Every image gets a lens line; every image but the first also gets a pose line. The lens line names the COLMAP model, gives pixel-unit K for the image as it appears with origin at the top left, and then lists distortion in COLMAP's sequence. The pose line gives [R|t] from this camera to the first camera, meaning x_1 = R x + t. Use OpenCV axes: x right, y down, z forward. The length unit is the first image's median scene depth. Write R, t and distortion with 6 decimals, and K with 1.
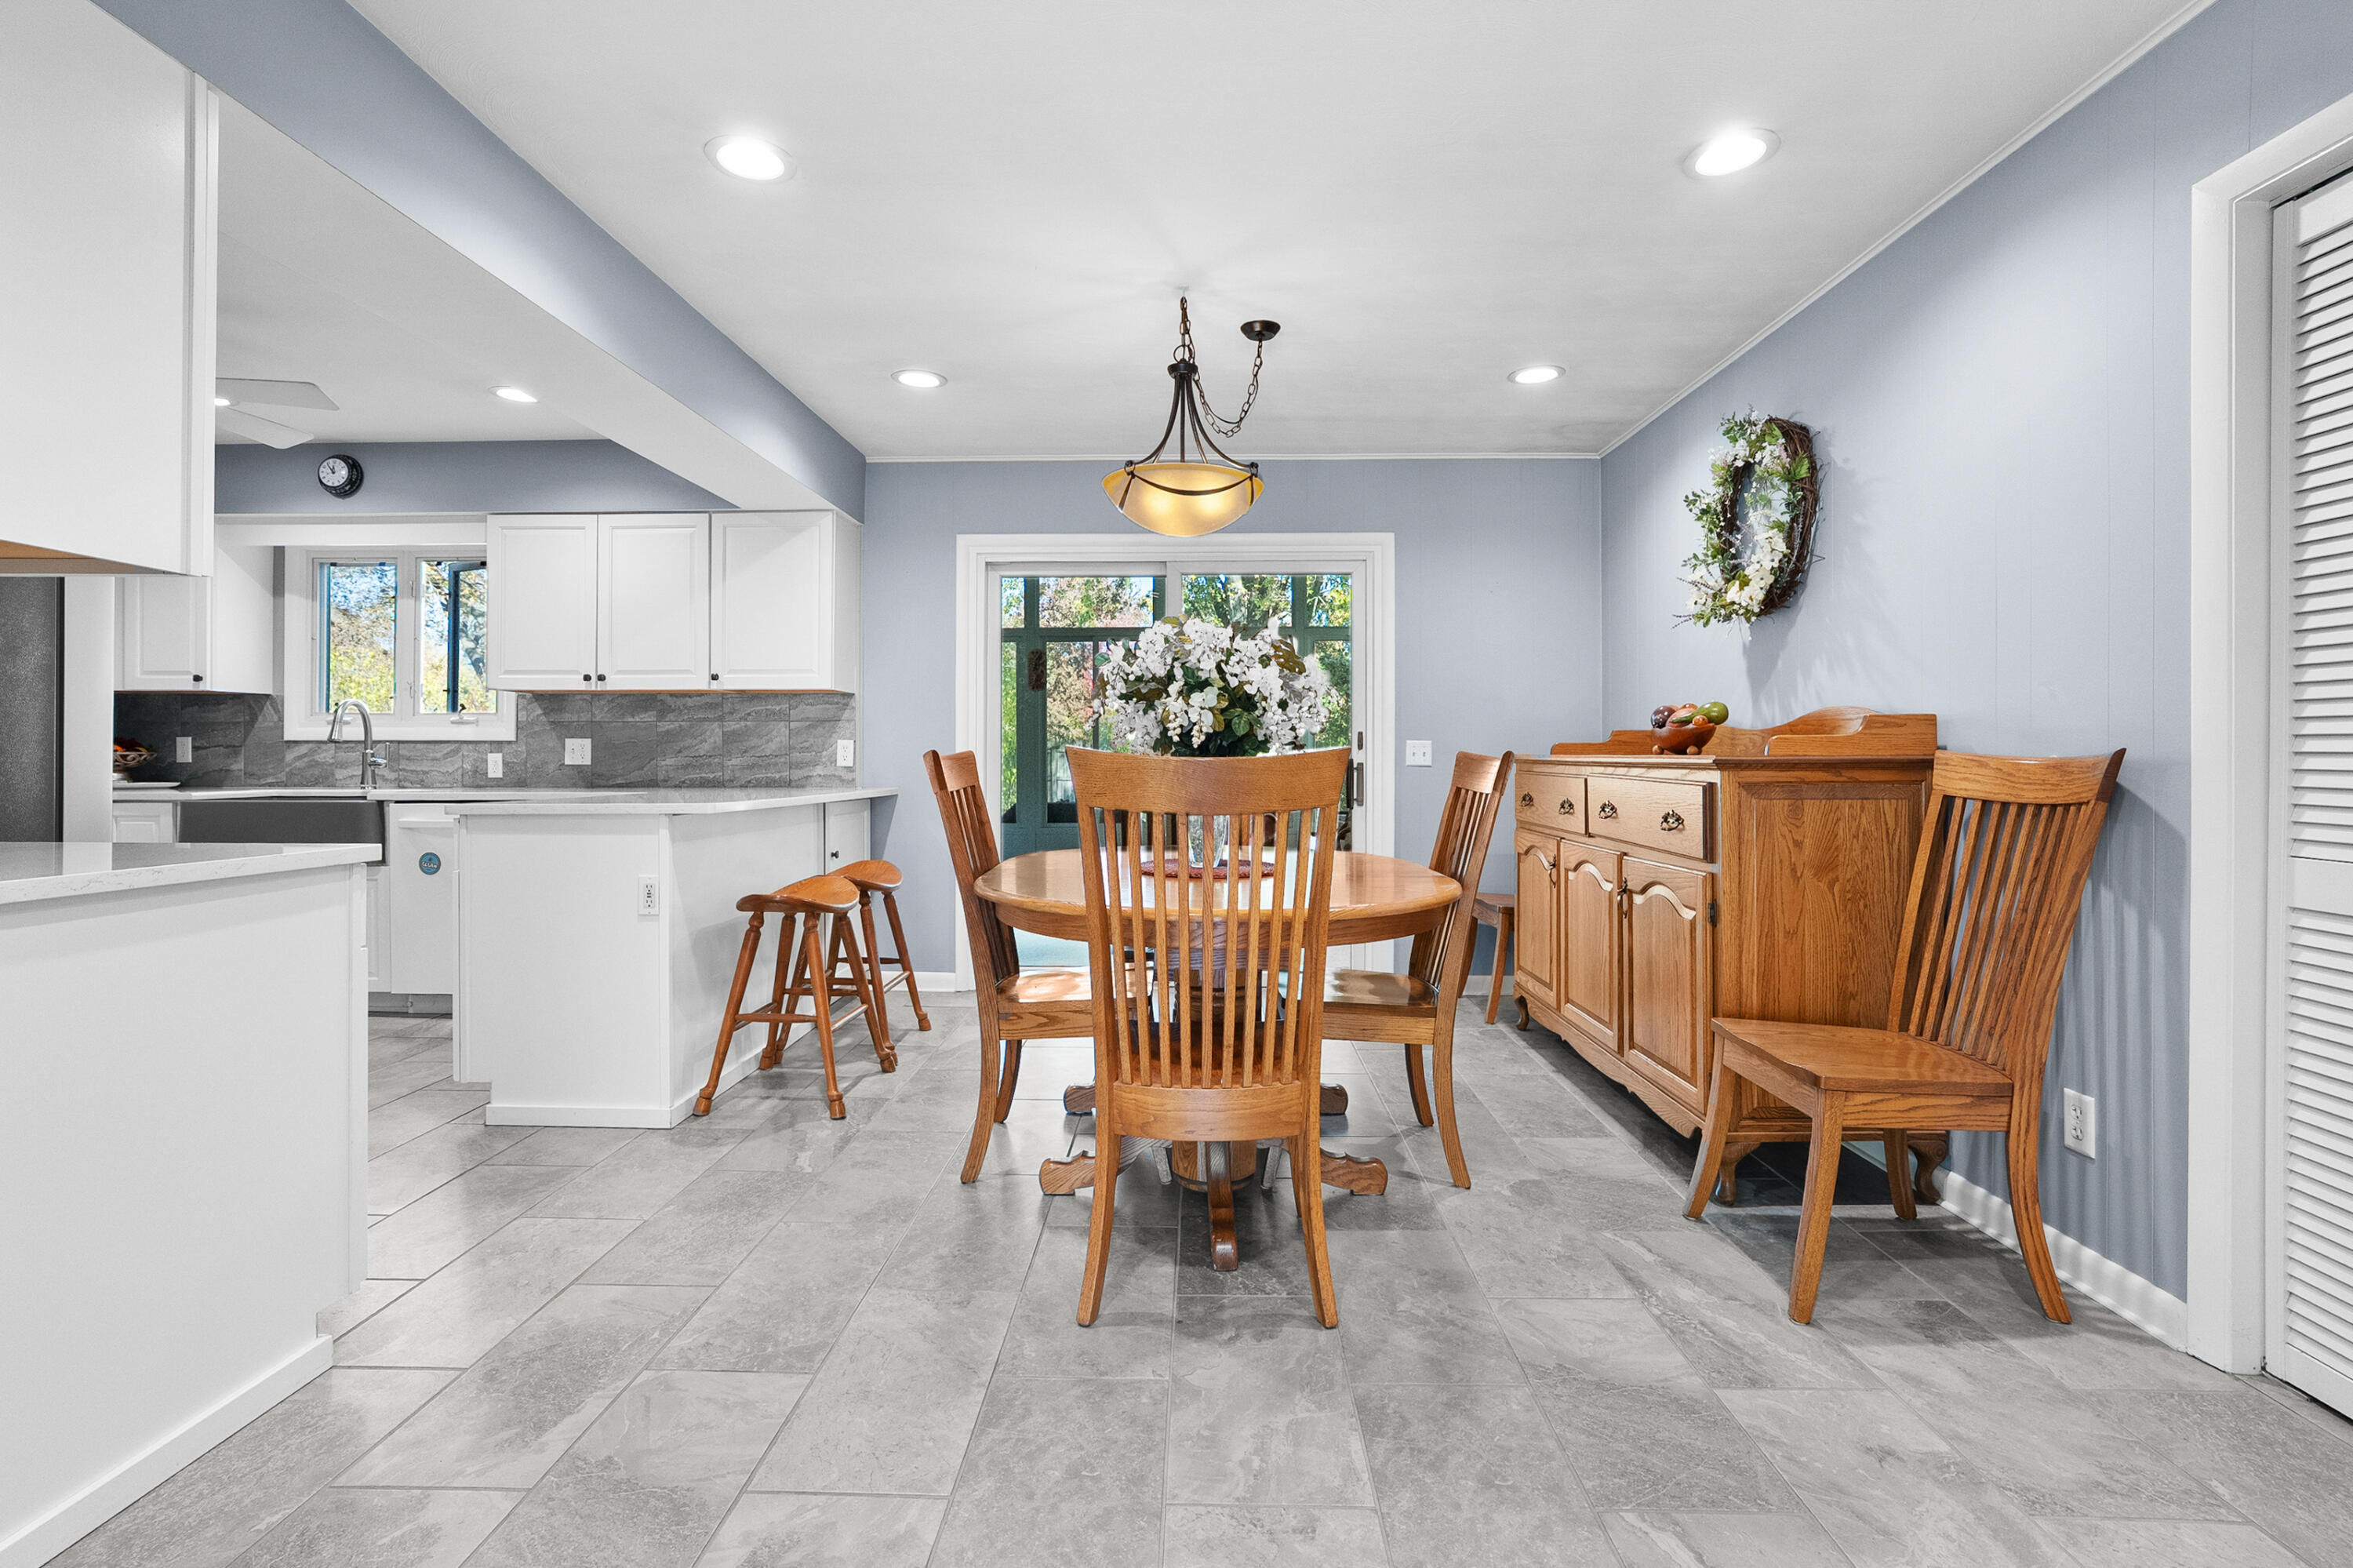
lens RADIAL K [[1100.3, 0, 1179.0], [0, 1100.3, 744.8], [0, 0, 1]] dist [-0.034447, 0.015638]
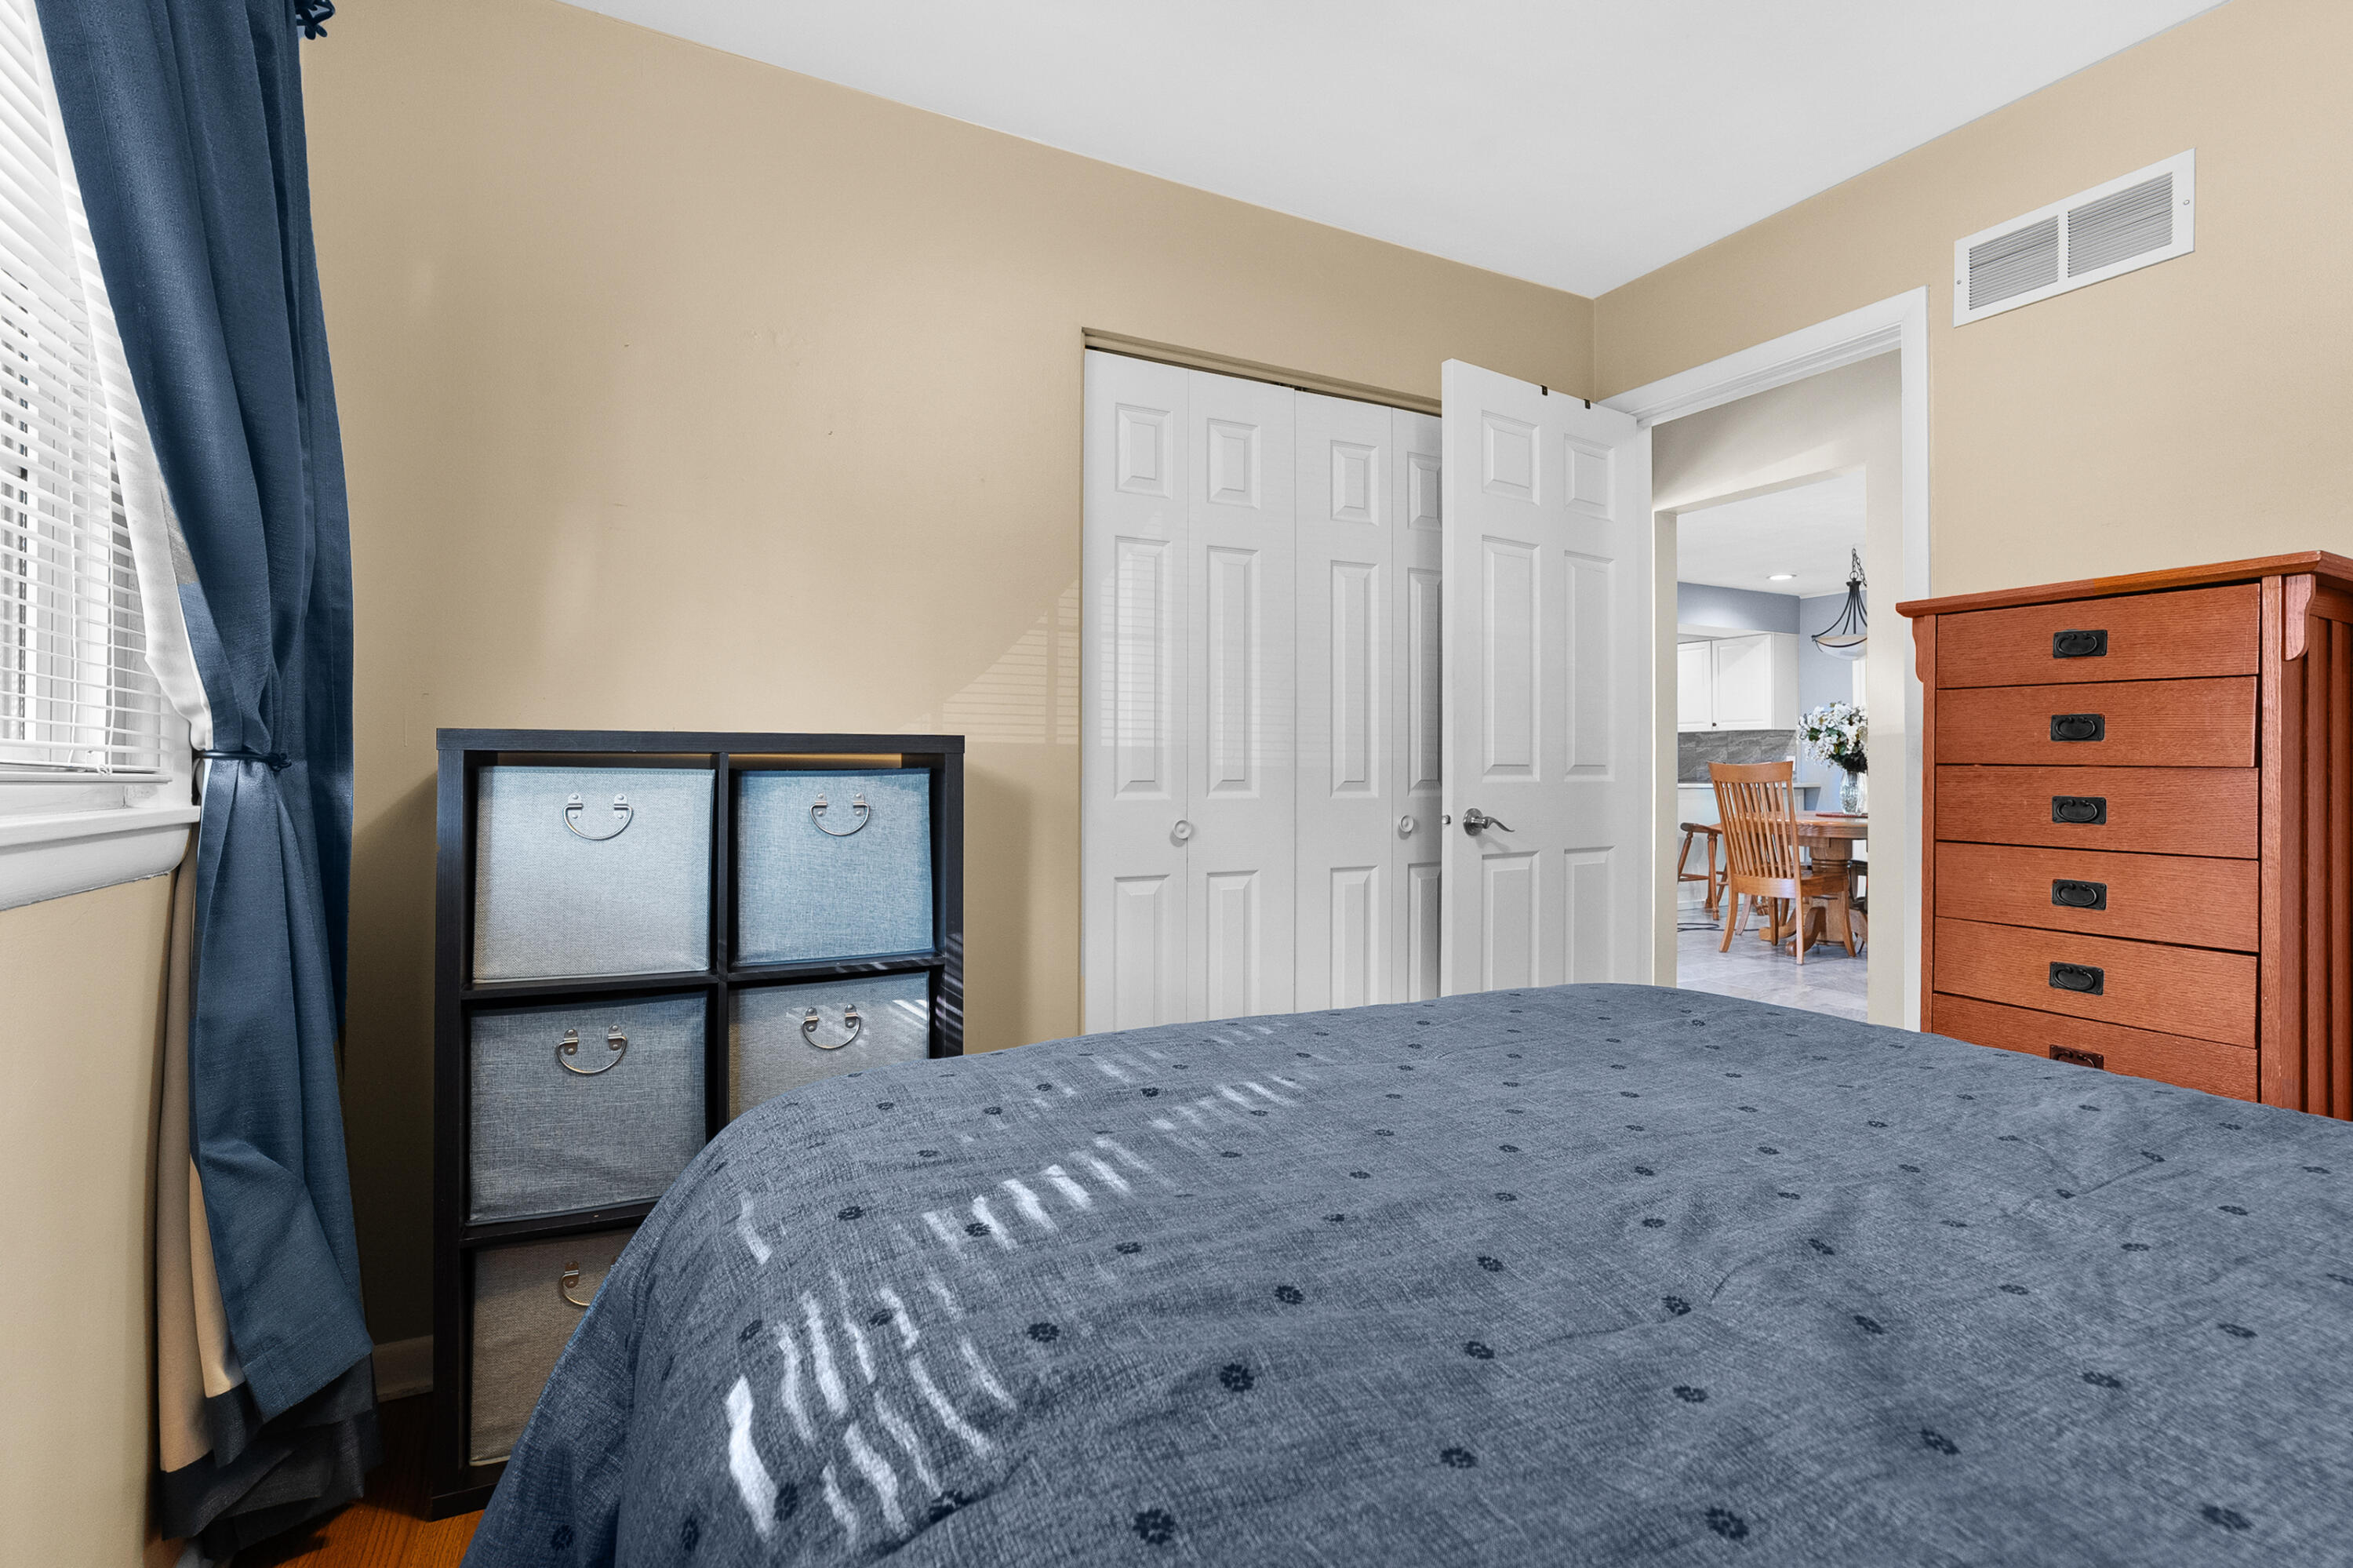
lens RADIAL K [[1100.3, 0, 1172.5], [0, 1100.3, 777.3], [0, 0, 1]] dist [-0.034447, 0.015638]
pose [[0.489200, 0.007892, -0.872136, 0.748603], [0.007411, 0.999885, 0.013205, -0.000551], [0.872140, -0.012923, 0.489085, -0.744369]]
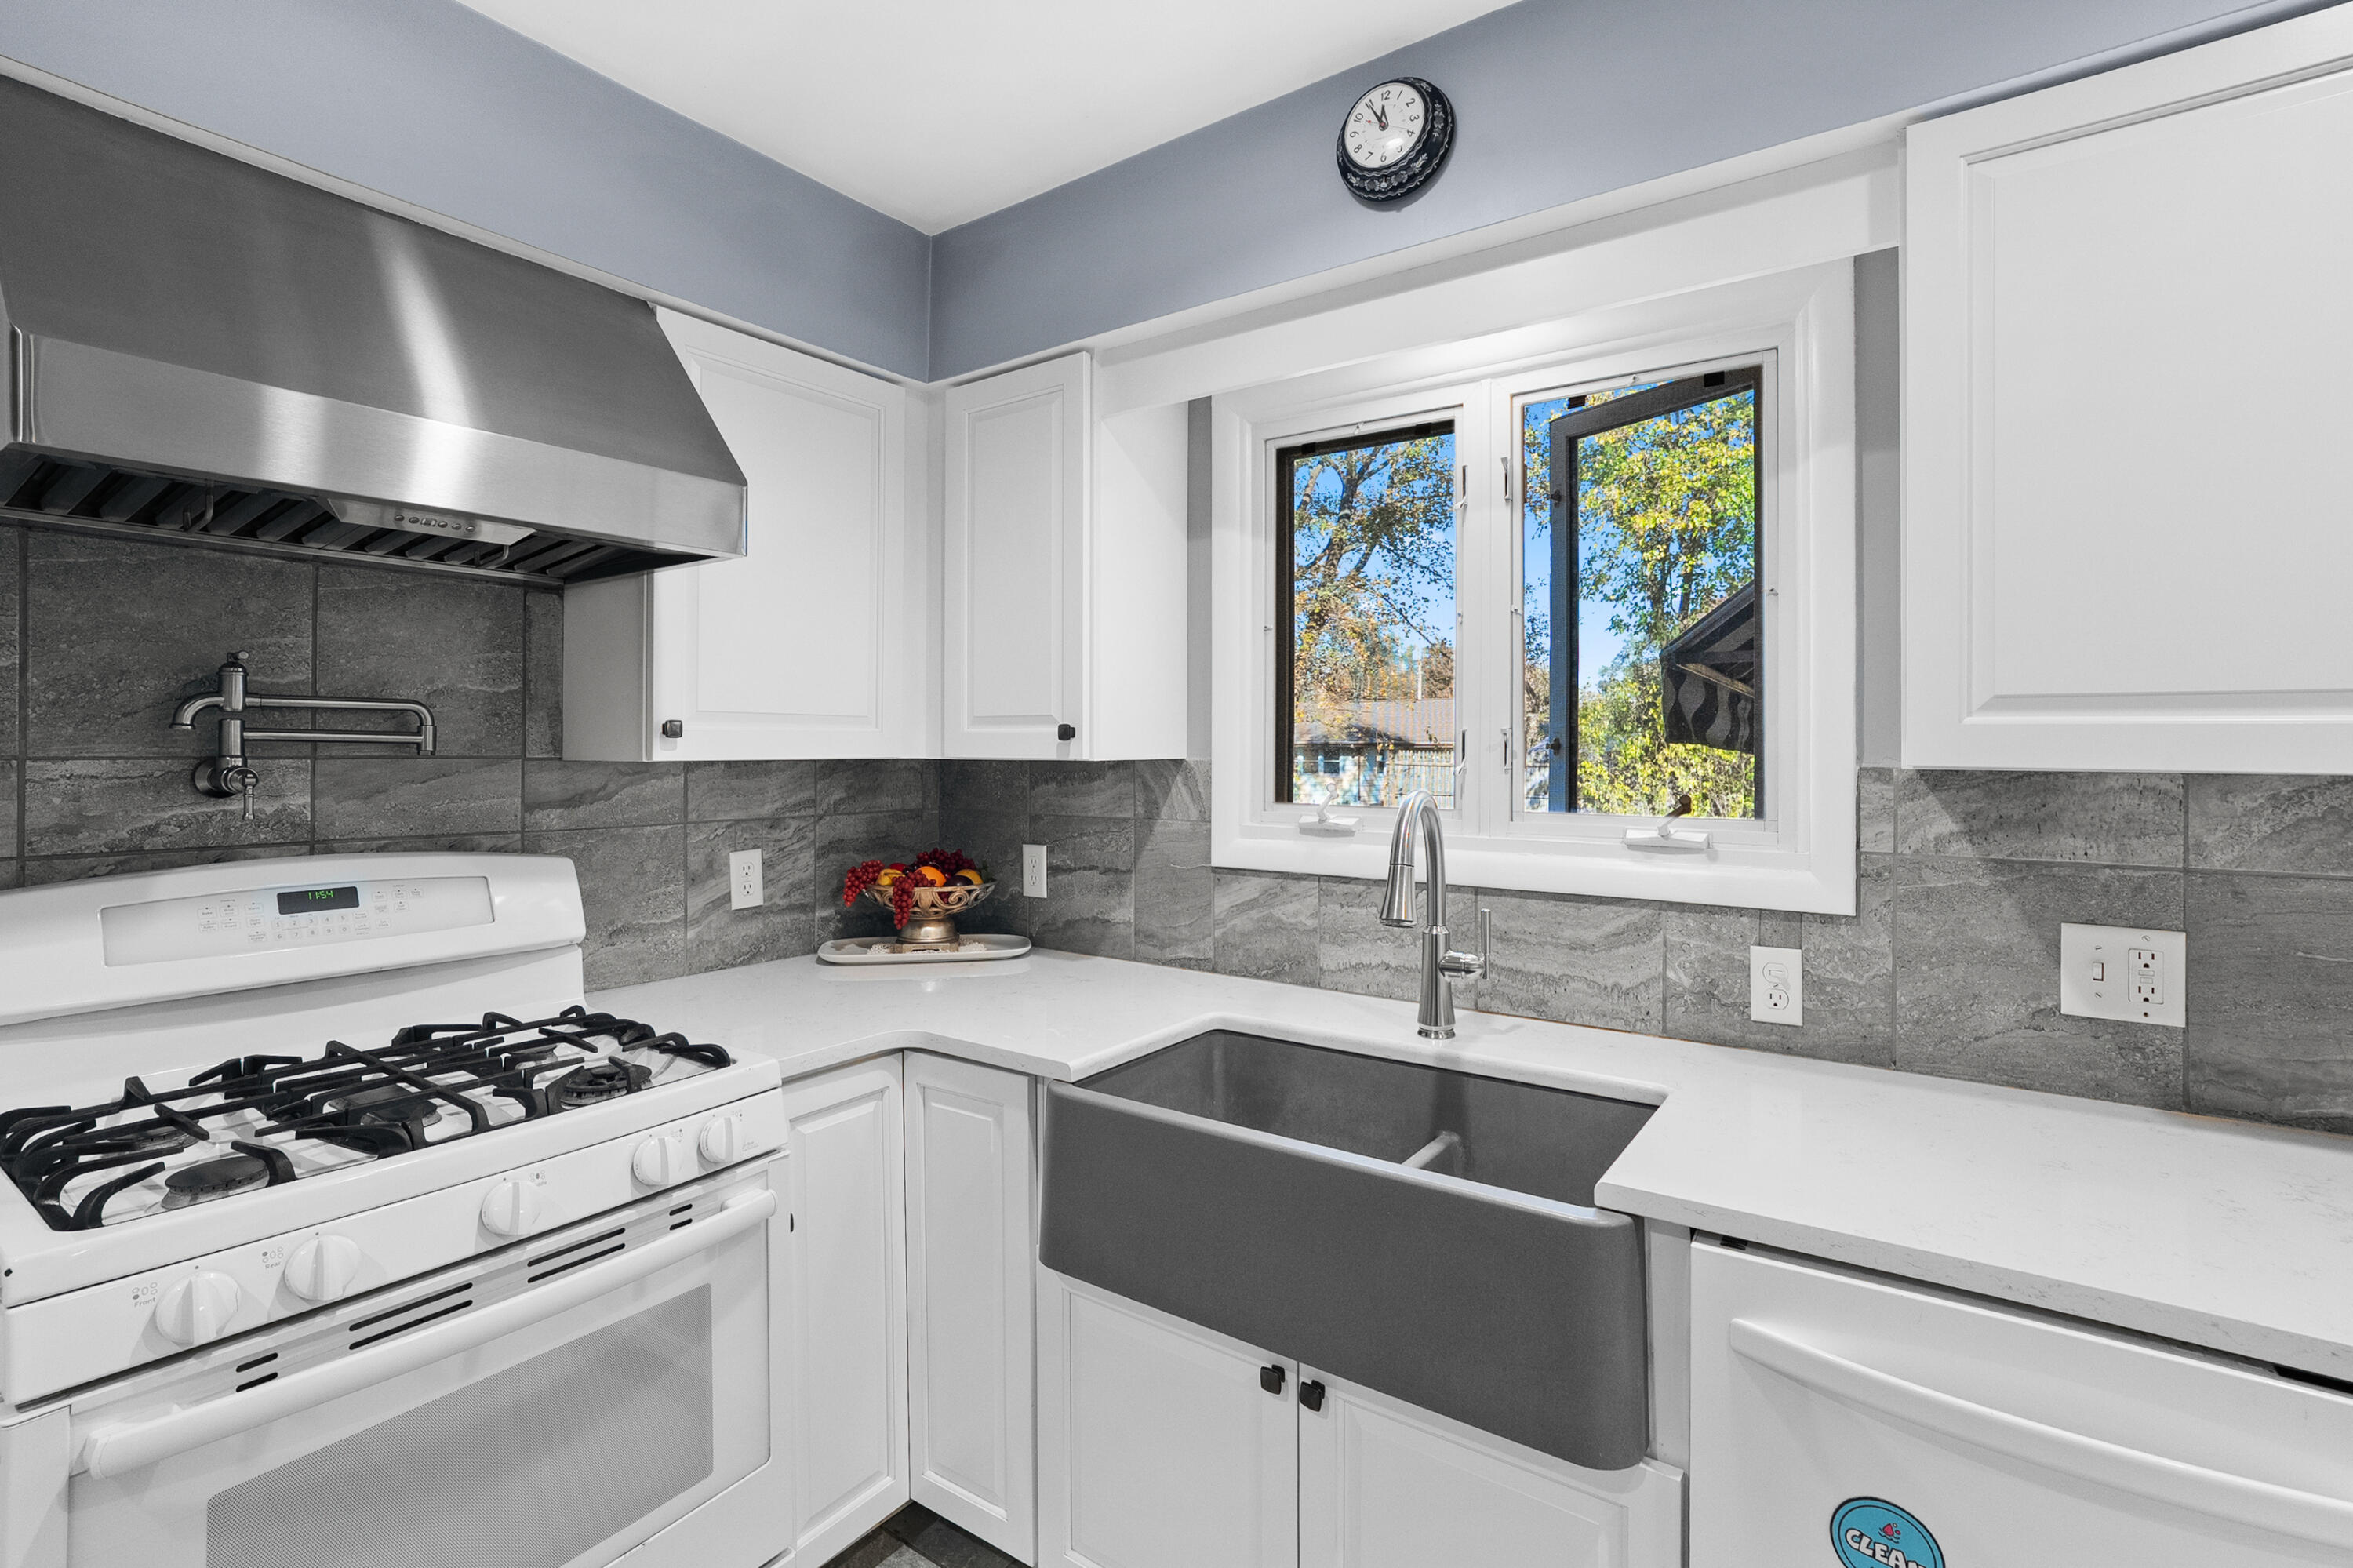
lens RADIAL K [[1100.3, 0, 1179.2], [0, 1100.3, 746.4], [0, 0, 1]] dist [-0.034447, 0.015638]
pose [[0.830647, -0.000839, -0.556799, -0.599188], [0.001867, 0.999997, 0.001279, -0.053680], [0.556797, -0.002102, 0.830646, 0.633347]]
